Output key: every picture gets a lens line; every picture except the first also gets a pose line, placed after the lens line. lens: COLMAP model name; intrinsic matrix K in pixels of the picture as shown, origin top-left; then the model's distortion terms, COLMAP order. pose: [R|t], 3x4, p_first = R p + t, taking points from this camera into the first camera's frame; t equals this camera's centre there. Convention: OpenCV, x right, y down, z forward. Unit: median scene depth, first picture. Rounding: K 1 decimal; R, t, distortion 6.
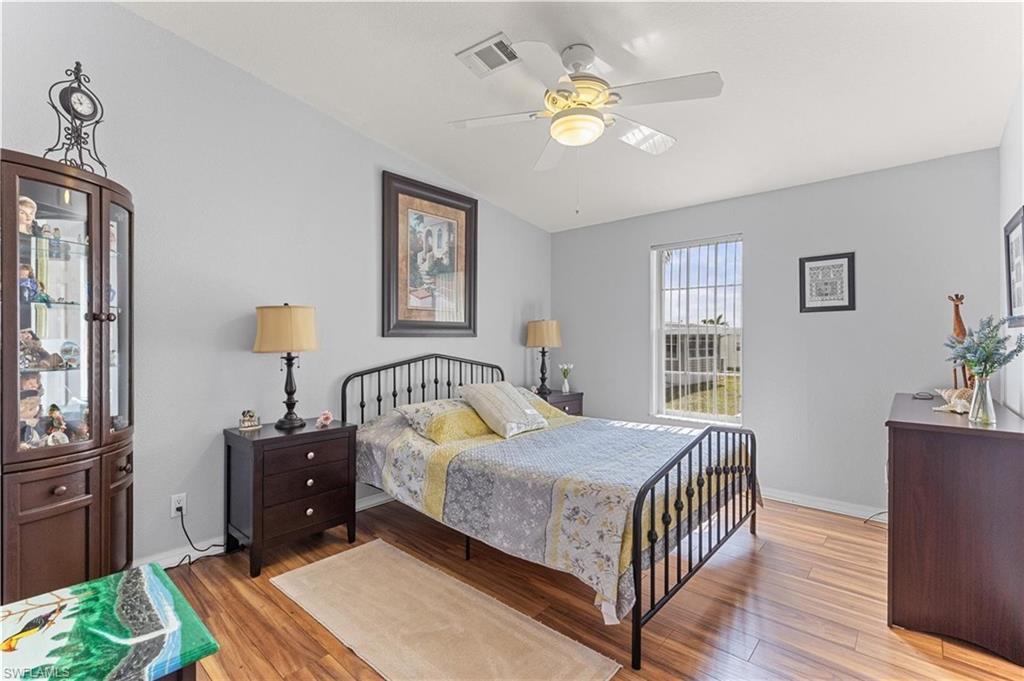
lens RADIAL K [[463.5, 0, 511.8], [0, 463.5, 340.2], [0, 0, 1]] dist [0.009802, -0.001842]
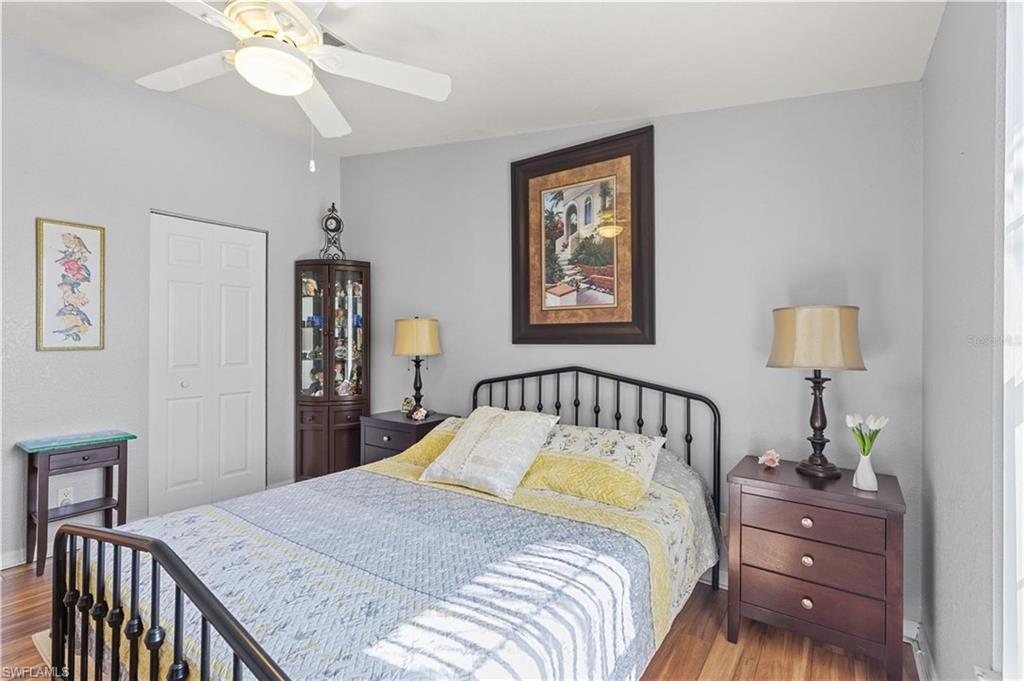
lens RADIAL K [[463.5, 0, 512.9], [0, 463.5, 337.2], [0, 0, 1]] dist [0.009802, -0.001842]
pose [[0.113374, -0.012797, -0.993470, 0.586513], [-0.007195, 0.999880, -0.013700, -0.006856], [0.993526, 0.008702, 0.113268, 0.831405]]
